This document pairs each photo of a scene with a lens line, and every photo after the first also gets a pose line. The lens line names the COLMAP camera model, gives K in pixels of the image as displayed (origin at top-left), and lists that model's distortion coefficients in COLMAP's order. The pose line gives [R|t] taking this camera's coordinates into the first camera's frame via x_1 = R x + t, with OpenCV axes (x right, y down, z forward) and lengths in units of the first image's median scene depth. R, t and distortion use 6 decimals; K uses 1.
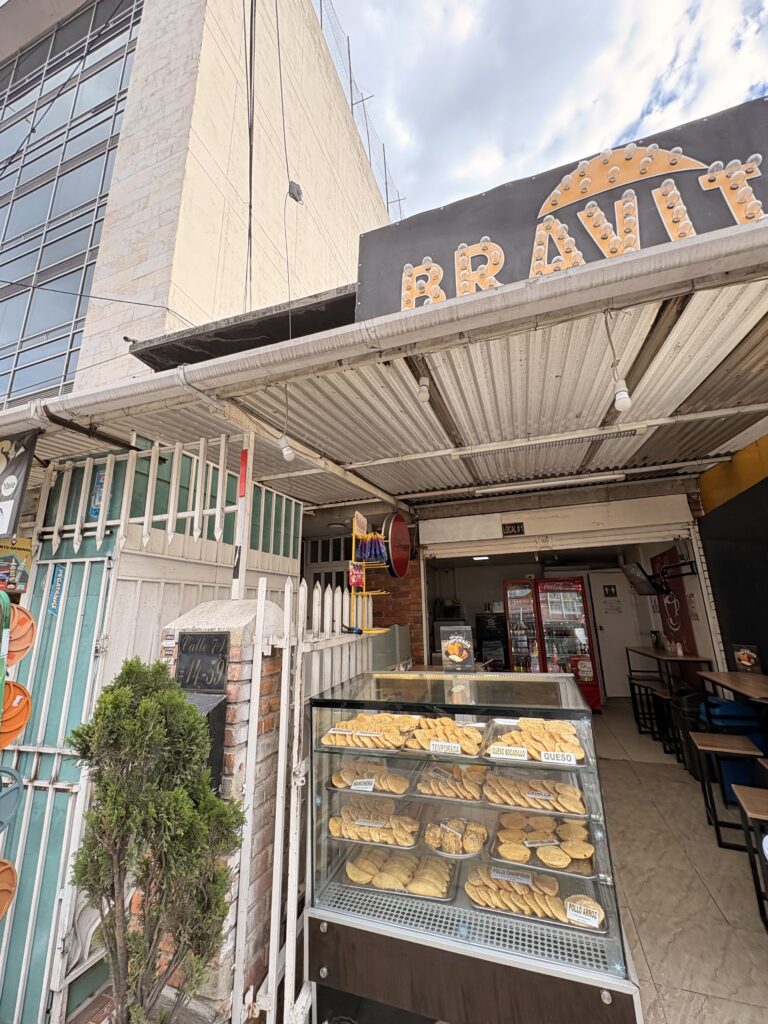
lens RADIAL K [[409.9, 0, 381.2], [0, 409.9, 510.7], [0, 0, 1]] dist [0.000574, -0.000007]
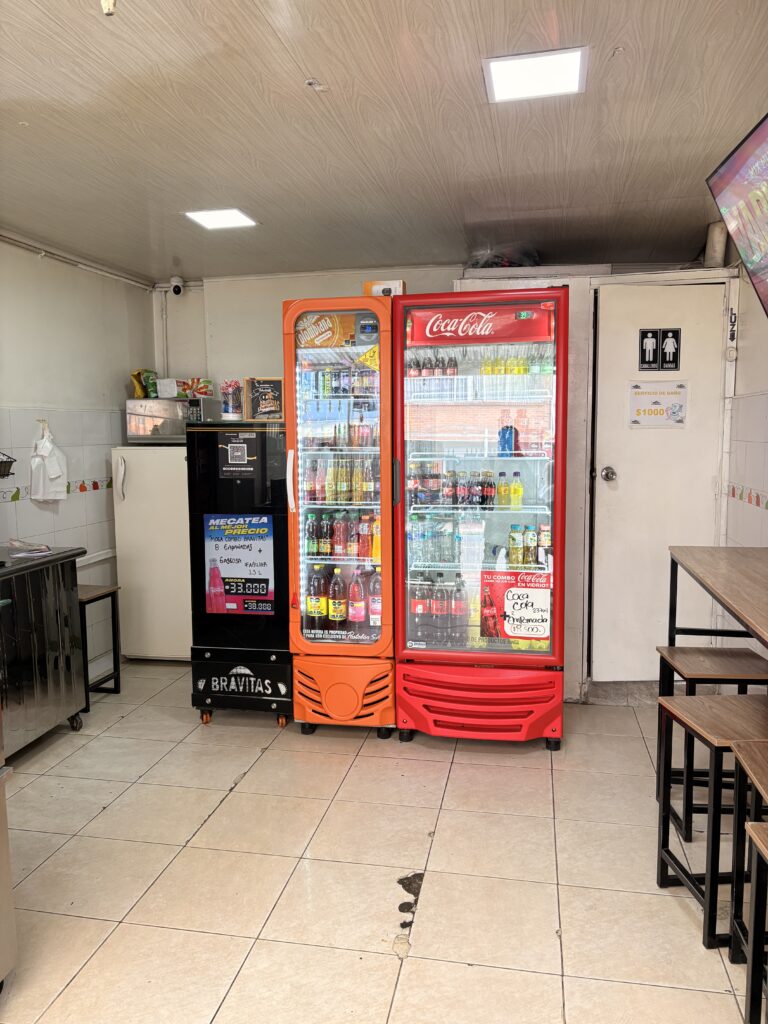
lens RADIAL K [[772.4, 0, 381.9], [0, 772.4, 513.9], [0, 0, 1]] dist [0.011145, 0.001673]
pose [[0.990231, -0.006286, 0.139295, 0.302984], [-0.043535, 0.935106, 0.351685, 0.126987], [-0.132466, -0.354313, 0.925697, 0.506357]]
